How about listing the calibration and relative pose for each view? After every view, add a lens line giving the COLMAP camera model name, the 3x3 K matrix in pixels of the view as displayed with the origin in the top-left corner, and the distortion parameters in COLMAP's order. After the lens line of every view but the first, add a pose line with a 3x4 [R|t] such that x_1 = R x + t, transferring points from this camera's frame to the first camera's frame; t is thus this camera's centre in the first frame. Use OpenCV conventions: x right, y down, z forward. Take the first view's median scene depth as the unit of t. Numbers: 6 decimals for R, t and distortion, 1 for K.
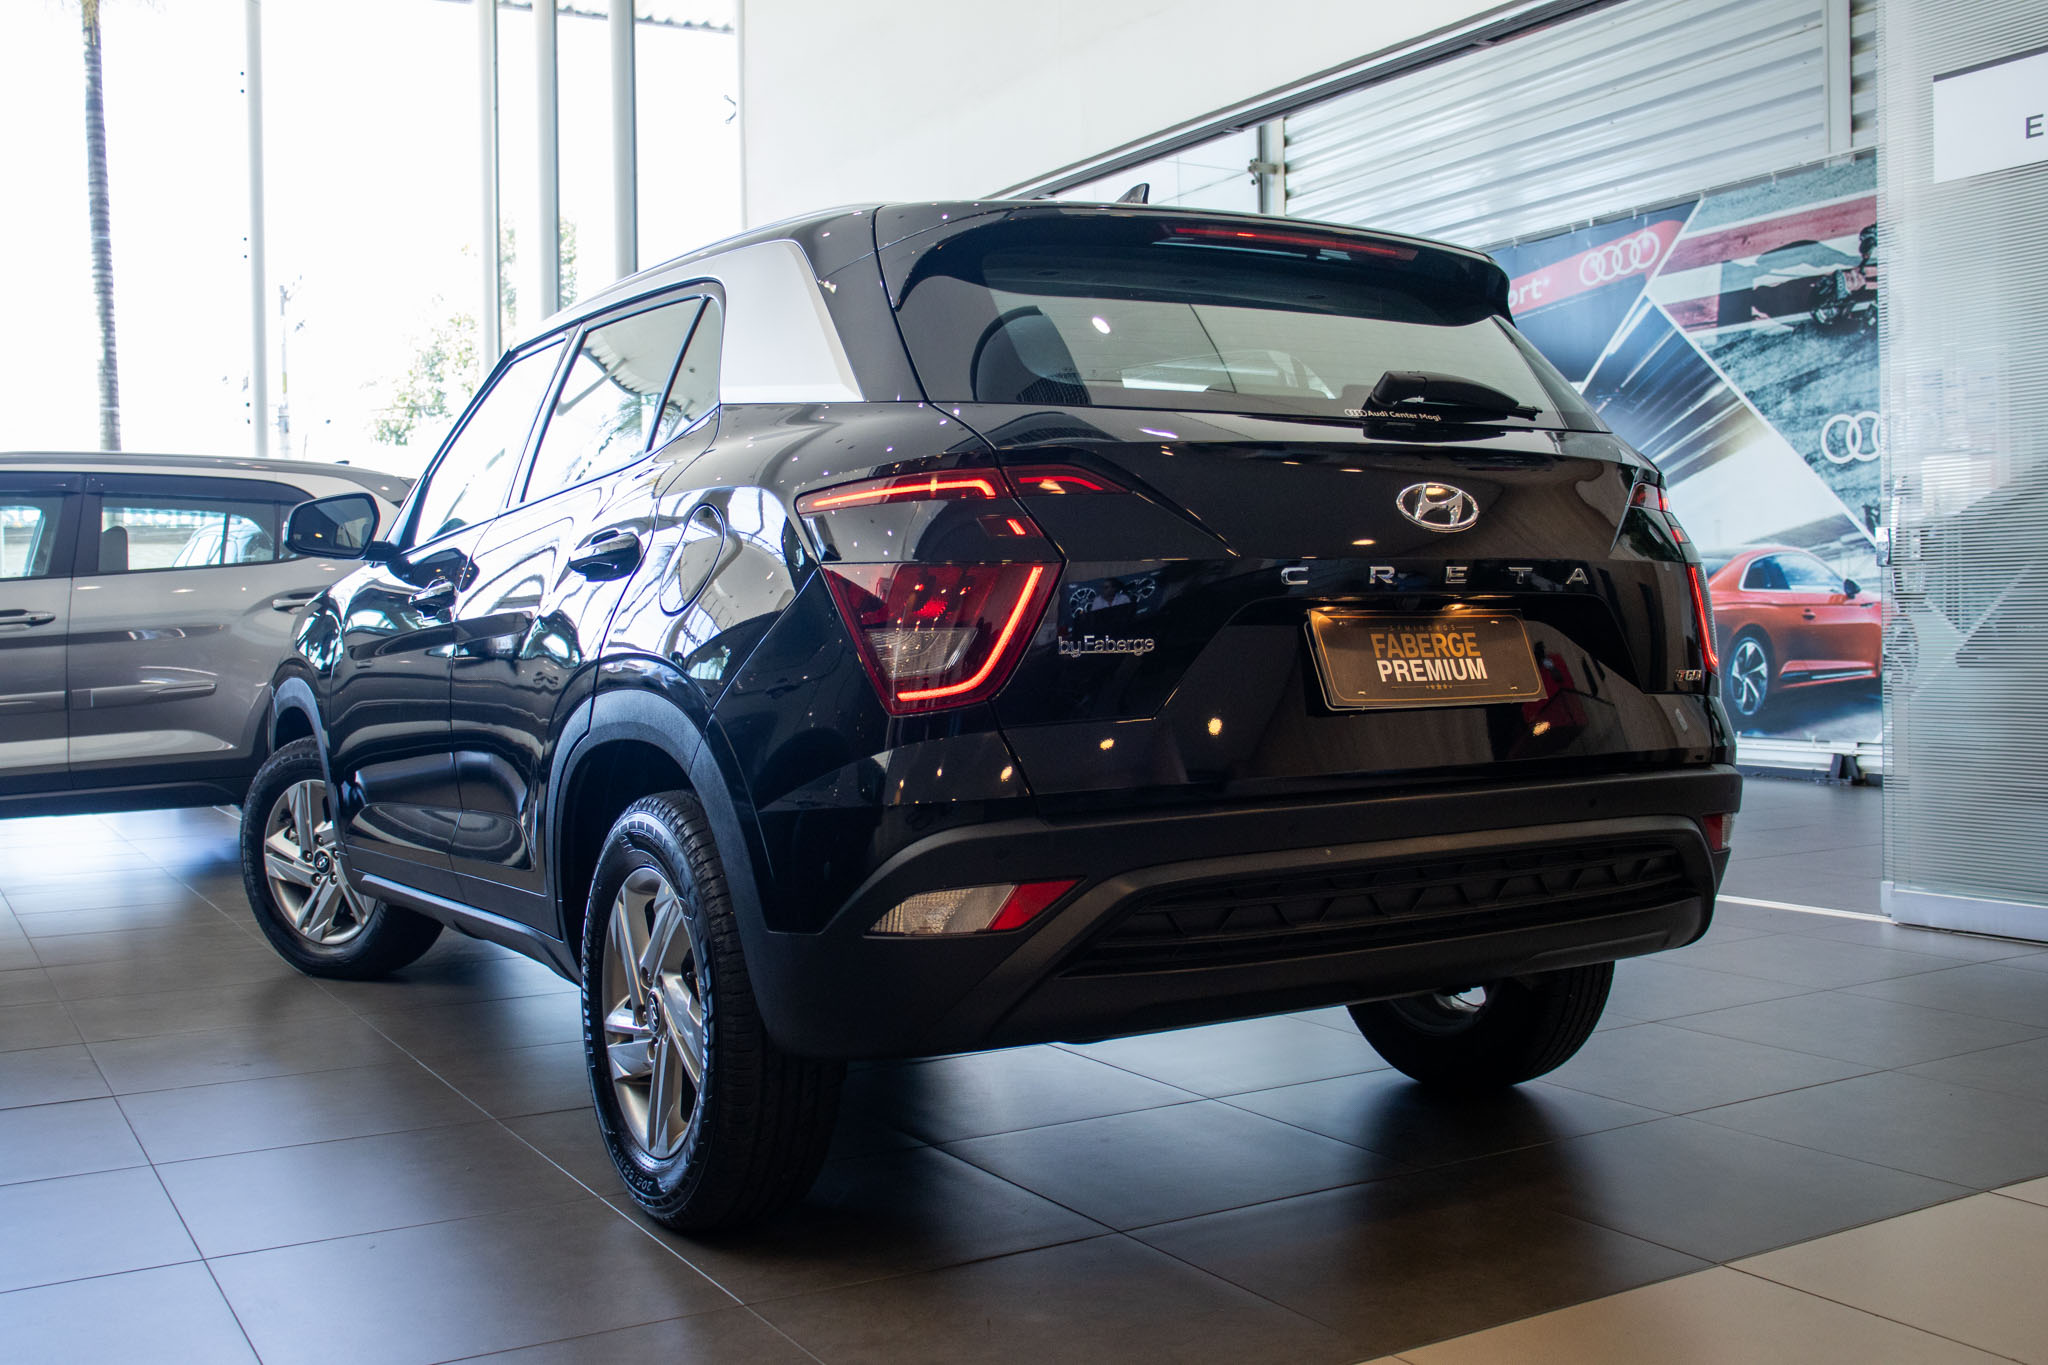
lens RADIAL K [[1931.7, 0, 1024.0], [0, 1931.7, 682.5], [0, 0, 1]] dist [-0.003033, 0.006835]
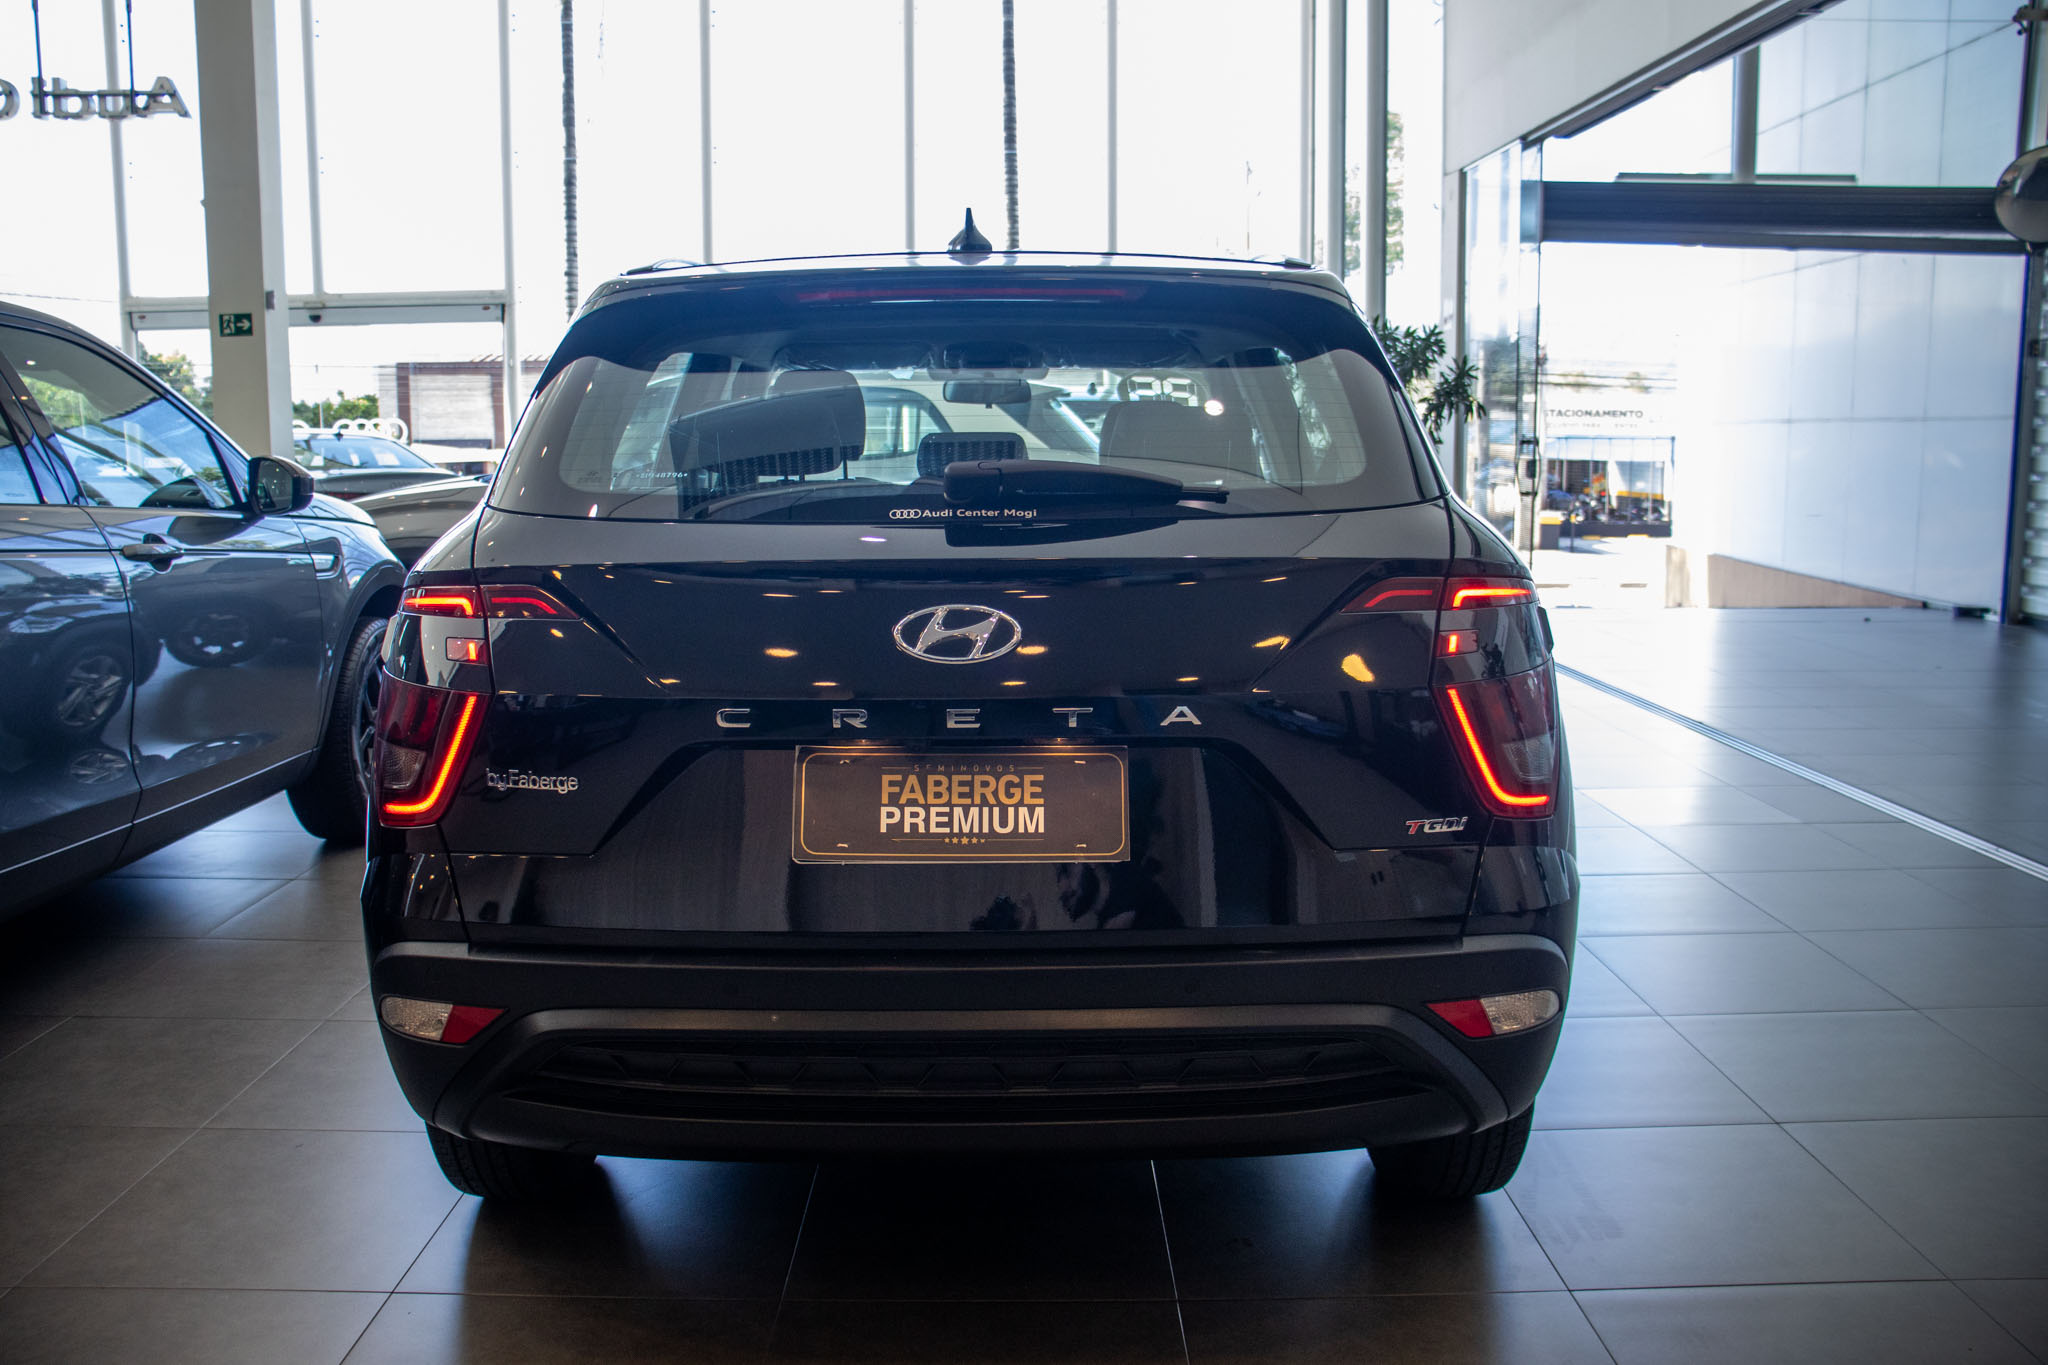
lens RADIAL K [[1654.0, 0, 1024.0], [0, 1654.0, 682.5], [0, 0, 1]] dist [-0.118970, -0.002858]
pose [[0.856003, 0.089158, -0.509224, 0.606583], [-0.024079, 0.990823, 0.133003, -0.166338], [0.516409, -0.101589, 0.850295, 0.394363]]
